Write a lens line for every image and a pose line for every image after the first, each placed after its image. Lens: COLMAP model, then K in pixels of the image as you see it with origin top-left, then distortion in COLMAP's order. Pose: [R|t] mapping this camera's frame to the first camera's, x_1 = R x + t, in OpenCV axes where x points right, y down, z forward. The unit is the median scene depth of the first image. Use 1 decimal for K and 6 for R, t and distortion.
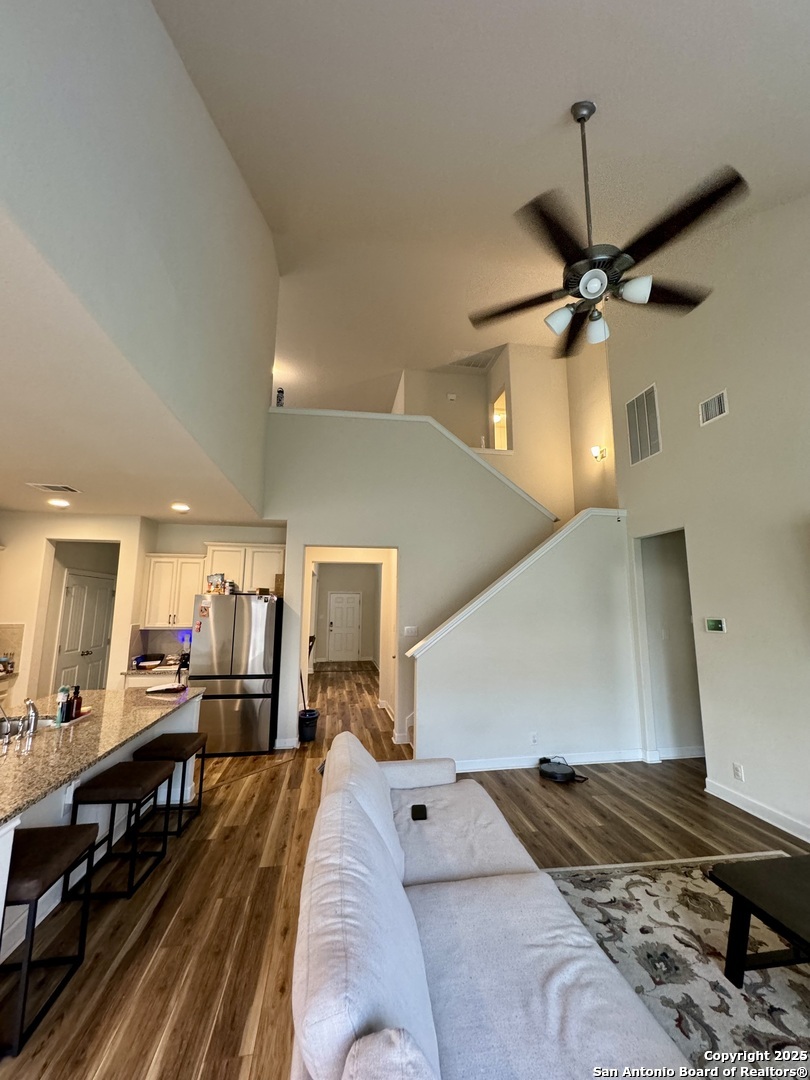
lens RADIAL K [[429.7, 0, 405.0], [0, 429.7, 540.0], [0, 0, 1]] dist [0.000888, 0.000162]
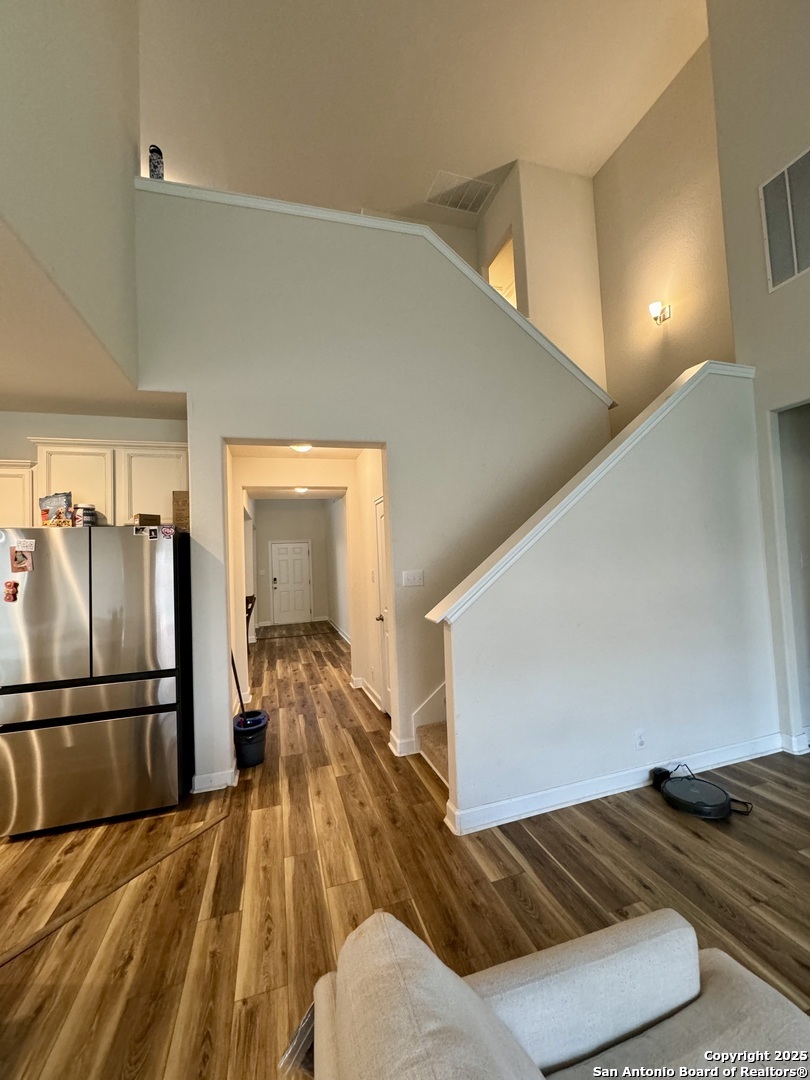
lens RADIAL K [[429.7, 0, 405.0], [0, 429.7, 540.0], [0, 0, 1]] dist [0.000888, 0.000162]
pose [[0.989890, -0.043999, 0.134837, -0.080754], [0.029455, 0.993713, 0.108015, 0.092697], [-0.138742, -0.102951, 0.984963, 0.406704]]
